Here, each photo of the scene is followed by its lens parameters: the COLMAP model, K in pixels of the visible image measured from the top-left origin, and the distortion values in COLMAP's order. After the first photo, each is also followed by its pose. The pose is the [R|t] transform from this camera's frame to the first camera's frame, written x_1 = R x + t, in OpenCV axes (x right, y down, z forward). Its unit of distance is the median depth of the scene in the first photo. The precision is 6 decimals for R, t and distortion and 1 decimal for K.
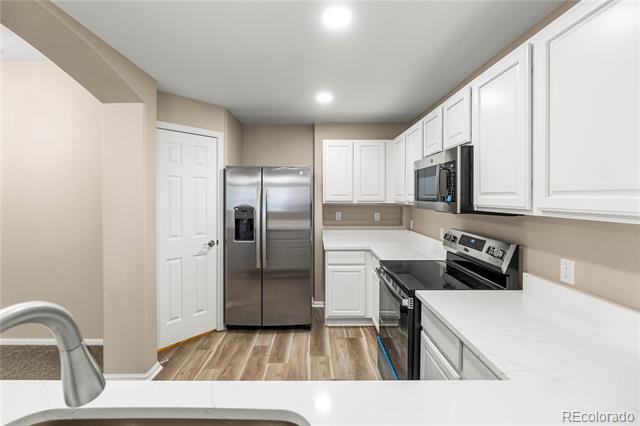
lens RADIAL K [[281.7, 0, 314.9], [0, 281.7, 199.4], [0, 0, 1]] dist [-0.003831, -0.000831]
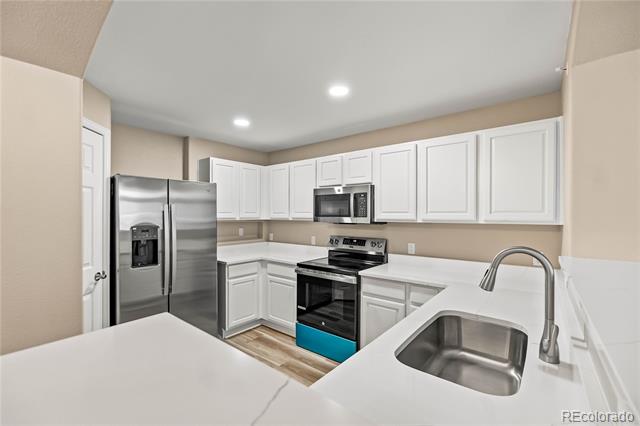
lens RADIAL K [[281.7, 0, 317.5], [0, 281.7, 214.8], [0, 0, 1]] dist [-0.003831, -0.000831]
pose [[0.636131, -0.000912, 0.771581, -0.569754], [0.006798, 0.999967, -0.004423, 0.000517], [-0.771551, 0.008058, 0.636116, 0.079398]]
